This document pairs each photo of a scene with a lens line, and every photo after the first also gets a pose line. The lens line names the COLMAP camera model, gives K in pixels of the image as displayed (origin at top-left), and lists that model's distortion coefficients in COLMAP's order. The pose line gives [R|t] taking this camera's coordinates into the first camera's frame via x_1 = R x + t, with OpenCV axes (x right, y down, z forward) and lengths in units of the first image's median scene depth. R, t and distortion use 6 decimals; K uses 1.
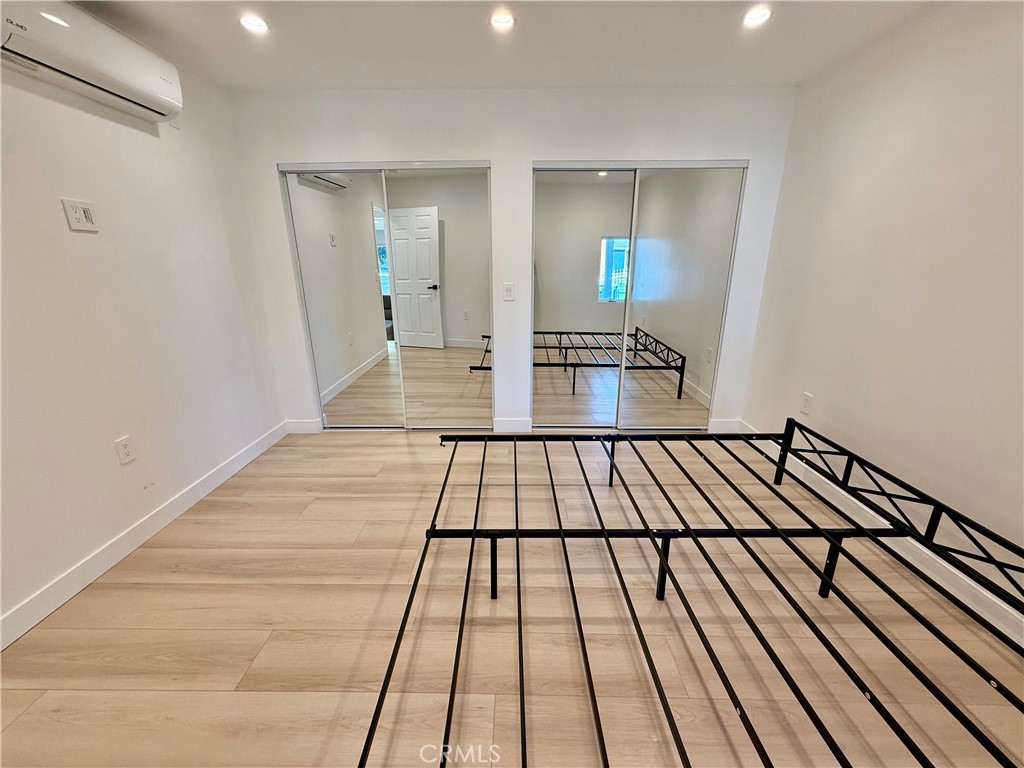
lens RADIAL K [[413.4, 0, 512.0], [0, 413.4, 384.0], [0, 0, 1]] dist [0.001861, 0.000200]
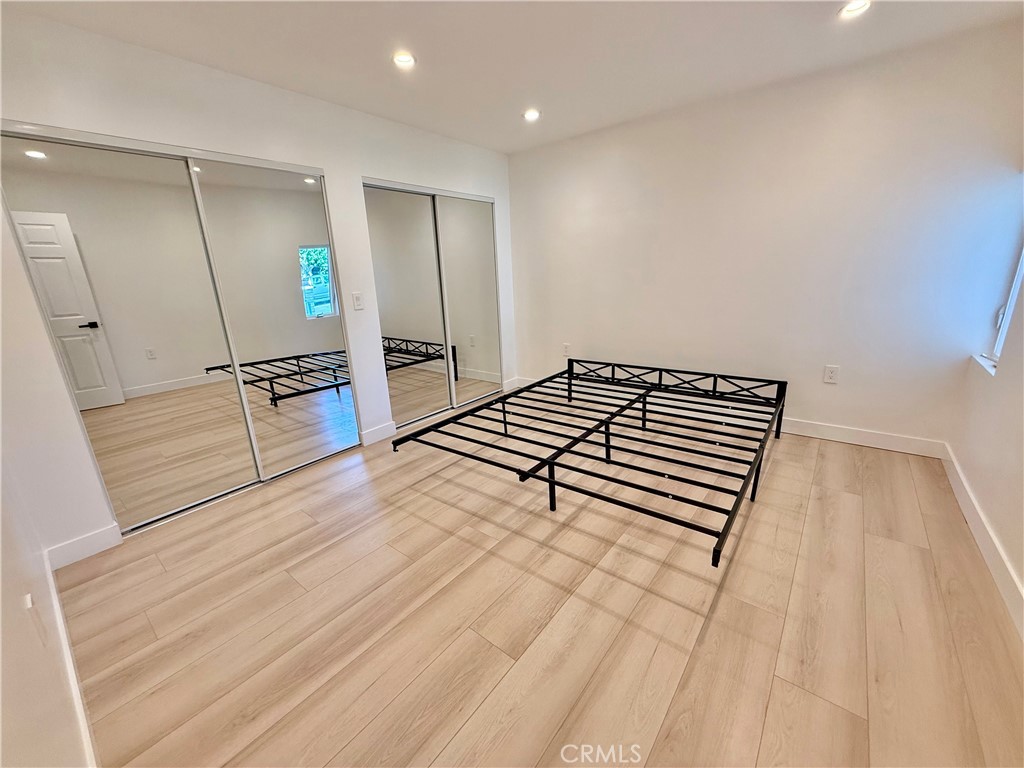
lens RADIAL K [[413.4, 0, 512.0], [0, 413.4, 384.0], [0, 0, 1]] dist [0.001861, 0.000200]
pose [[0.608832, -0.229800, 0.759286, -0.661896], [0.272498, 0.959467, 0.071884, 0.000374], [-0.745029, 0.163138, 0.646774, 0.116931]]
